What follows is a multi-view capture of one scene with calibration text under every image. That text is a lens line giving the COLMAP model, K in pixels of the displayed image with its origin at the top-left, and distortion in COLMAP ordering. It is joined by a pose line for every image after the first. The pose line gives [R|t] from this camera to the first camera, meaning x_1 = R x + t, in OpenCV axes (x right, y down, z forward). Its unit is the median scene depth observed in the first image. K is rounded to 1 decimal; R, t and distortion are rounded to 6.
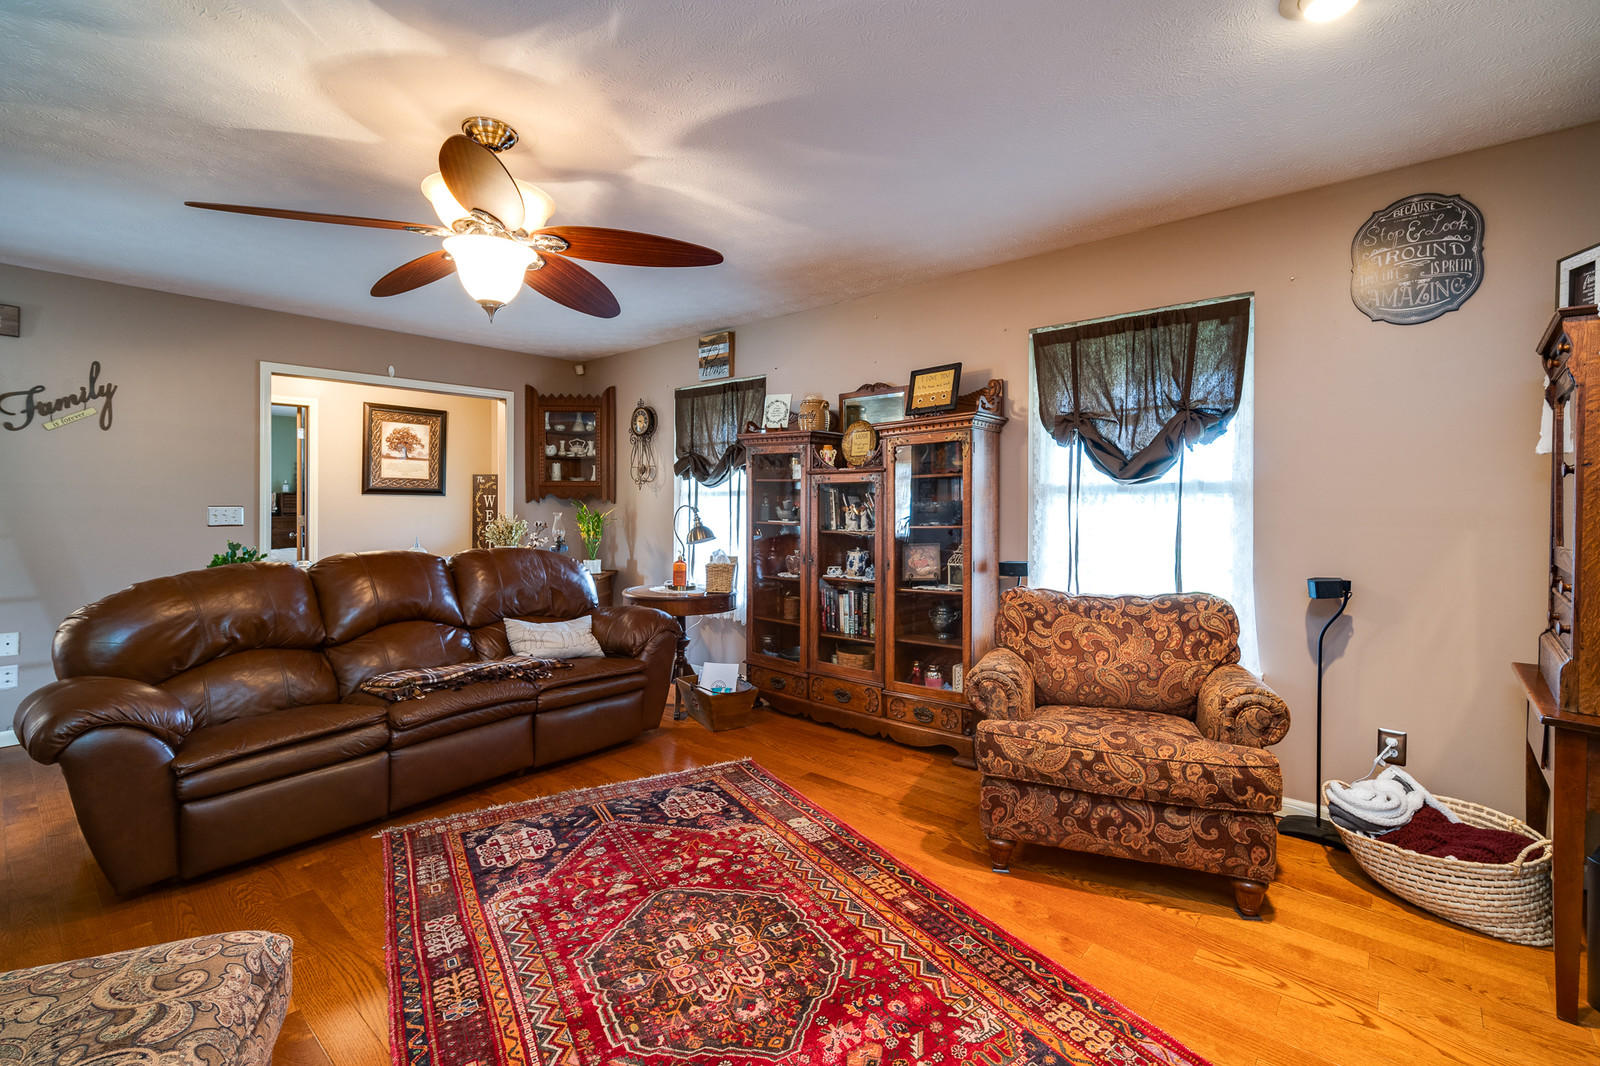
lens RADIAL K [[707.6, 0, 801.8], [0, 707.6, 519.0], [0, 0, 1]] dist [0.002487, -0.000424]
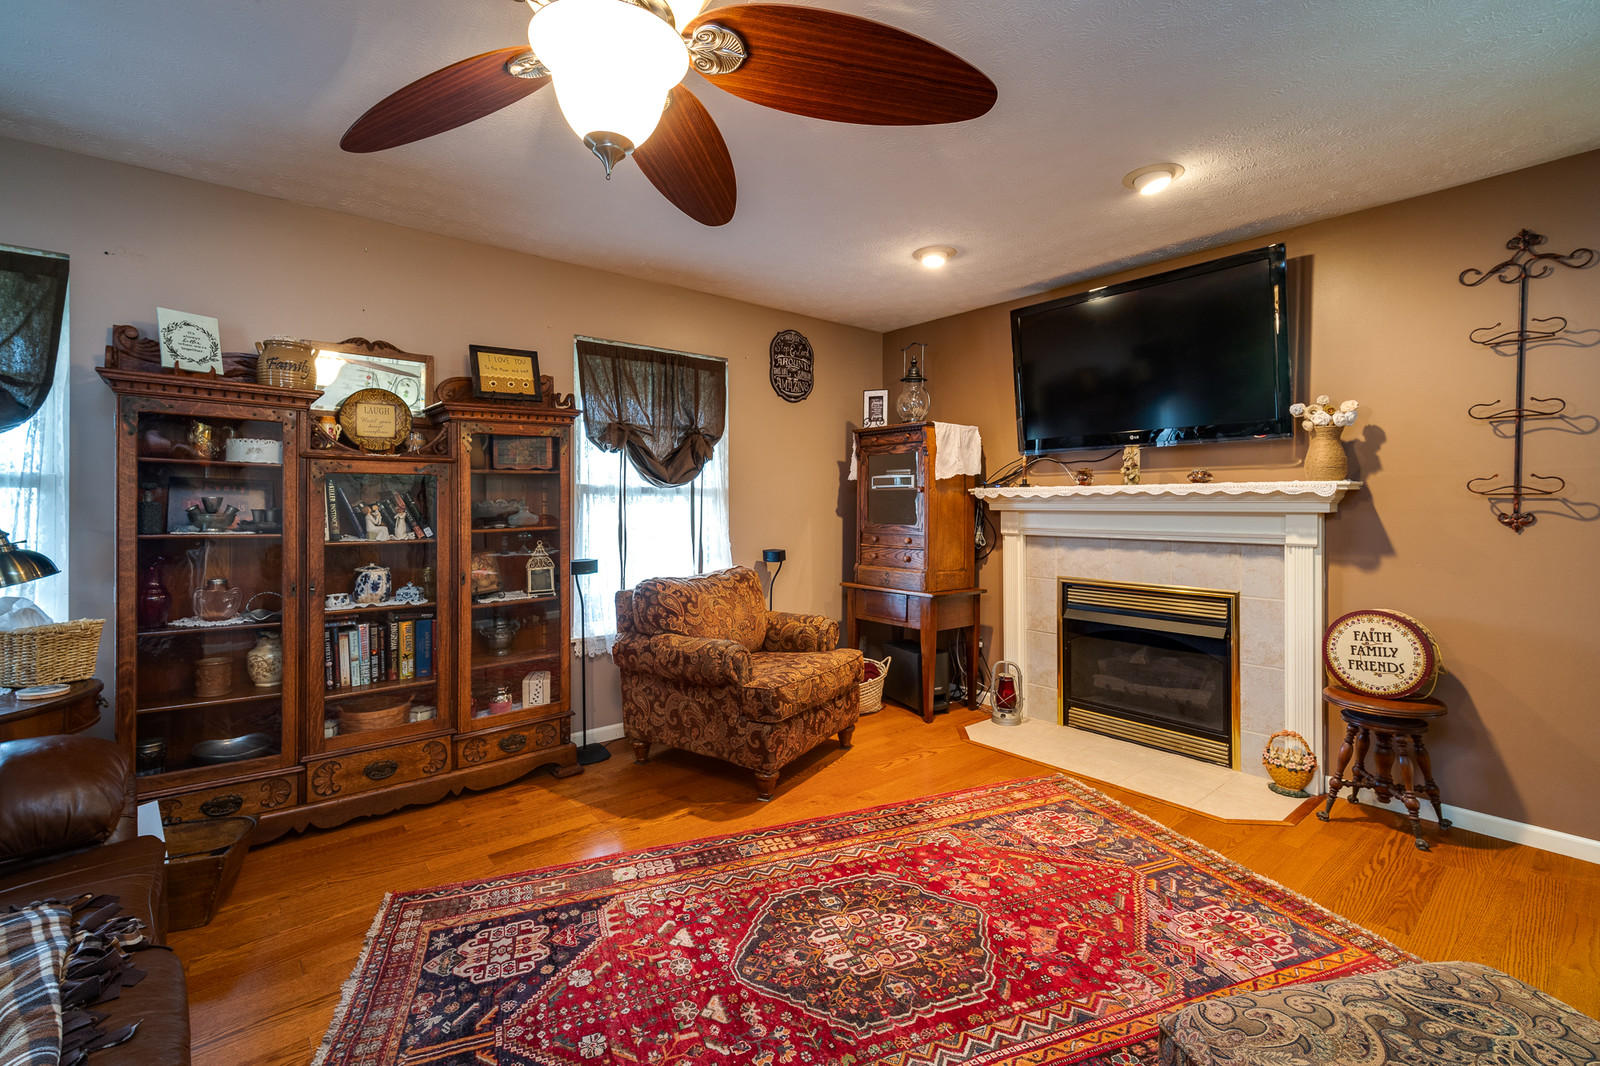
lens RADIAL K [[707.6, 0, 801.7], [0, 707.6, 516.4], [0, 0, 1]] dist [0.002487, -0.000424]
pose [[0.159541, -0.017716, 0.987032, -0.842111], [0.018148, 0.999723, 0.015010, -0.015888], [-0.987024, 0.015518, 0.159818, 0.666288]]
